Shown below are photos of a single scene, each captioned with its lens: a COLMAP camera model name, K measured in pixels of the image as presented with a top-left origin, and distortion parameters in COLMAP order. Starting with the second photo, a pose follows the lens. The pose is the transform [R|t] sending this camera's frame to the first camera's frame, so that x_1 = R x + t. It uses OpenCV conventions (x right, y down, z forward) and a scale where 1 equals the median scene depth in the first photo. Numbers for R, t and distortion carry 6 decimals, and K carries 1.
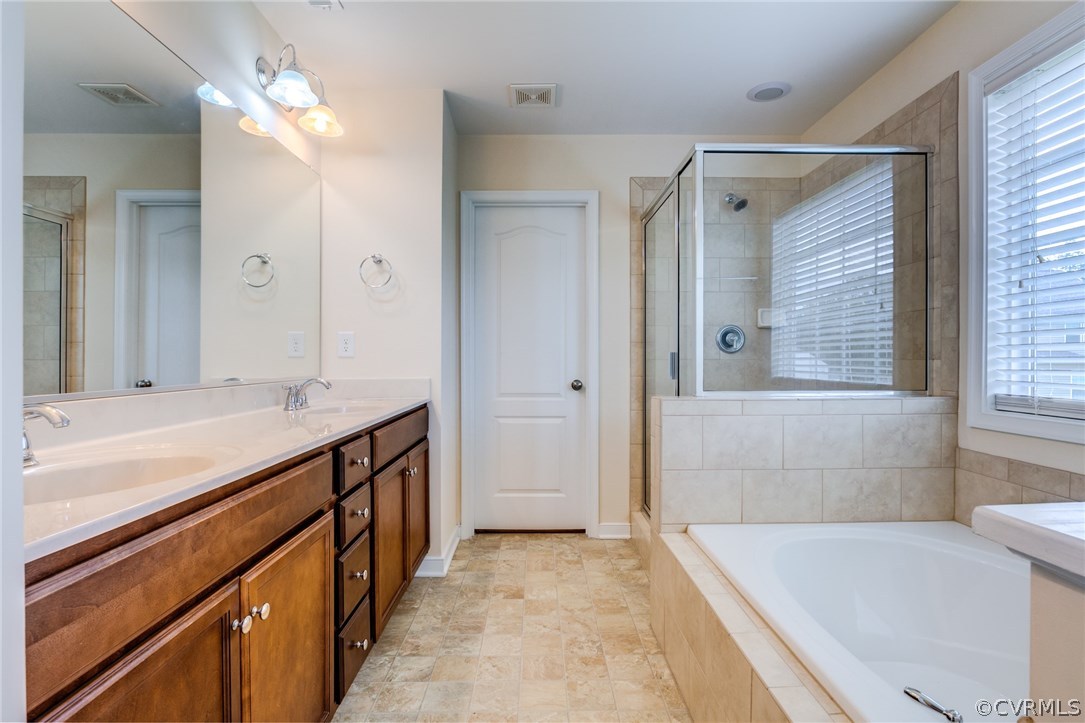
lens RADIAL K [[515.6, 0, 541.4], [0, 515.6, 359.1], [0, 0, 1]] dist [-0.003333, -0.000194]
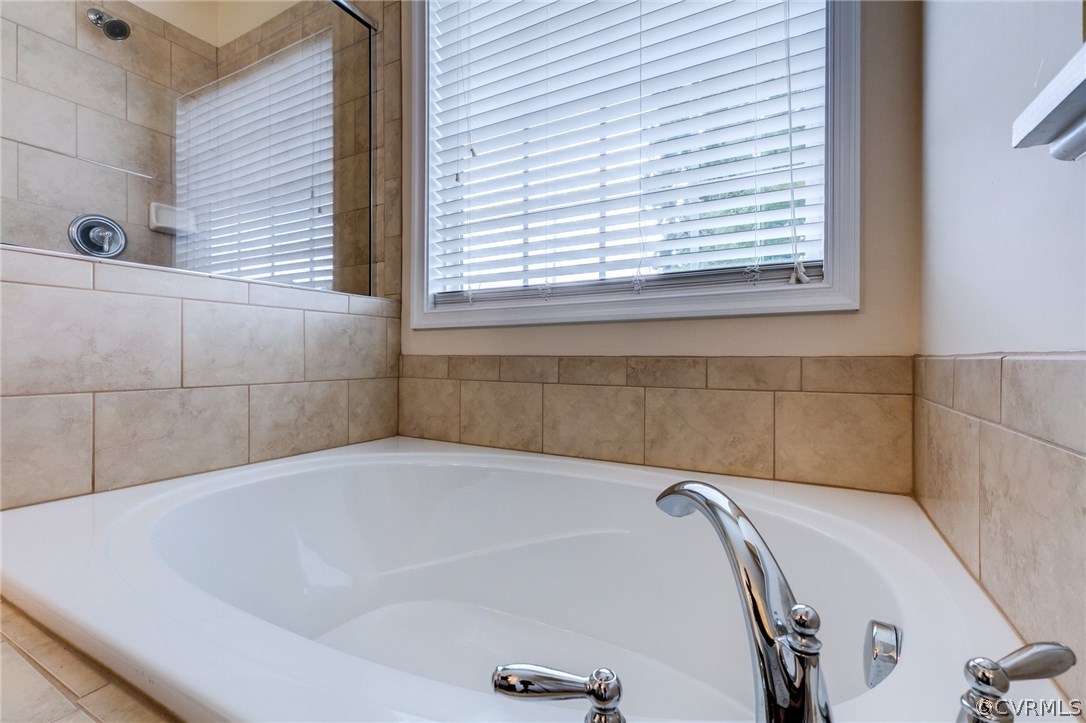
lens RADIAL K [[493.4, 0, 542.3], [0, 493.4, 357.9], [0, 0, 1]] dist [0.009397, 0.001172]
pose [[0.504942, 0.004044, 0.863144, 0.178112], [-0.002520, 0.999992, -0.003211, 0.177140], [-0.863150, -0.000554, 0.504948, 0.337823]]
